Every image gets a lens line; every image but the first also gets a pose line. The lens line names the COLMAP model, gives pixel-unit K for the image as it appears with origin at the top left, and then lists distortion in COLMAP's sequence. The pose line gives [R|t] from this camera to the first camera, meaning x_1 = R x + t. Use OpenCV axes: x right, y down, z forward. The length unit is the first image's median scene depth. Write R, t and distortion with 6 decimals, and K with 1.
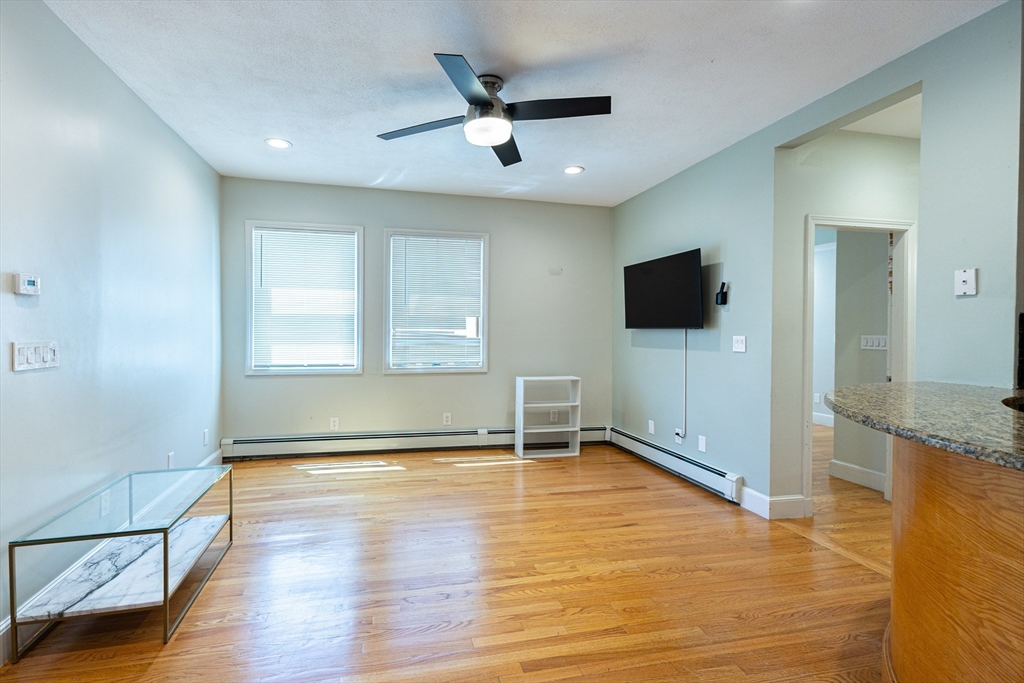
lens RADIAL K [[444.9, 0, 458.5], [0, 444.9, 337.7], [0, 0, 1]] dist [0.000239, -0.000088]
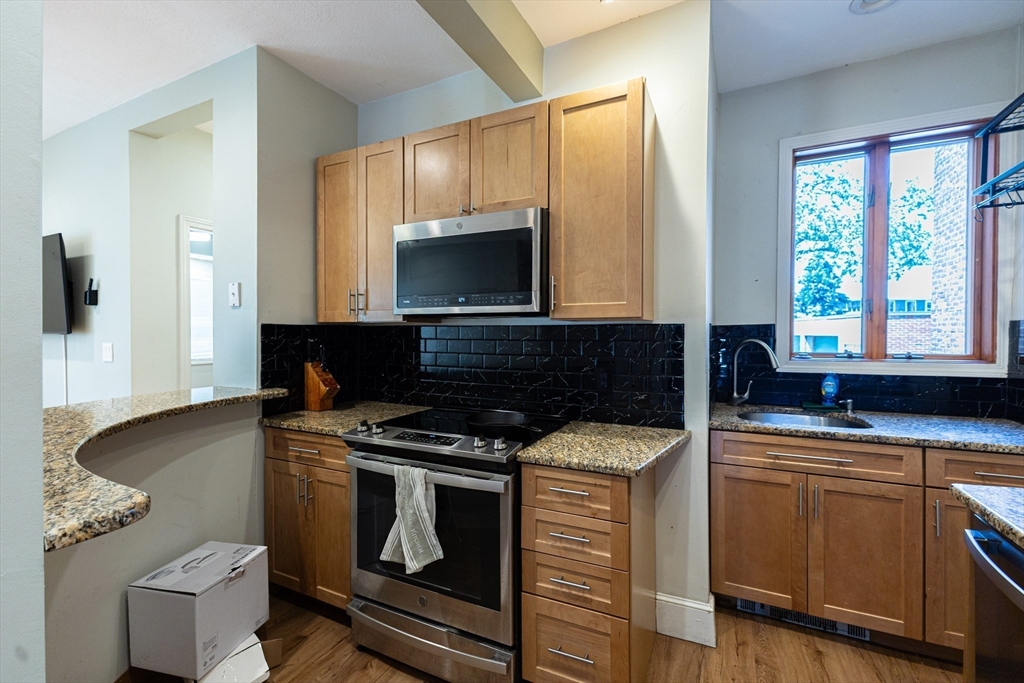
lens RADIAL K [[452.3, 0, 514.5], [0, 452.3, 340.0], [0, 0, 1]] dist [0.001856, -0.000014]
pose [[0.614192, -0.014300, 0.789027, 0.332491], [0.009677, 0.999897, 0.010589, -0.008965], [-0.789097, 0.001132, 0.614267, -0.113836]]
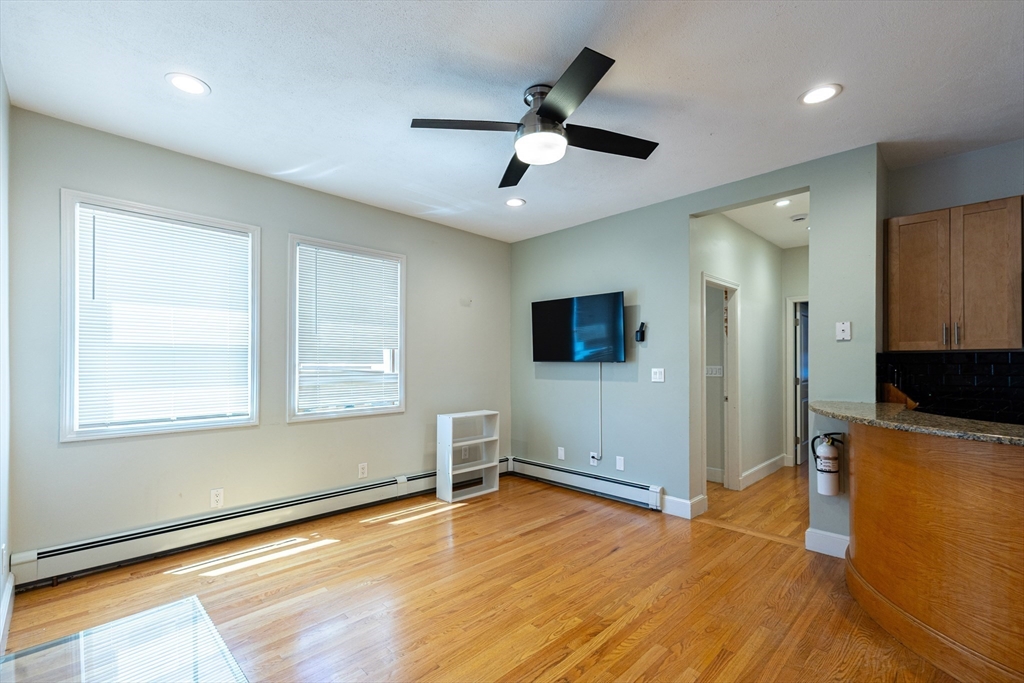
lens RADIAL K [[452.9, 0, 484.3], [0, 452.9, 363.5], [0, 0, 1]] dist [-0.001300, -0.000406]
pose [[0.855217, -0.008671, 0.518198, -0.299736], [0.013662, 0.999890, -0.005817, -0.012297], [-0.518090, 0.012054, 0.855241, 0.164277]]
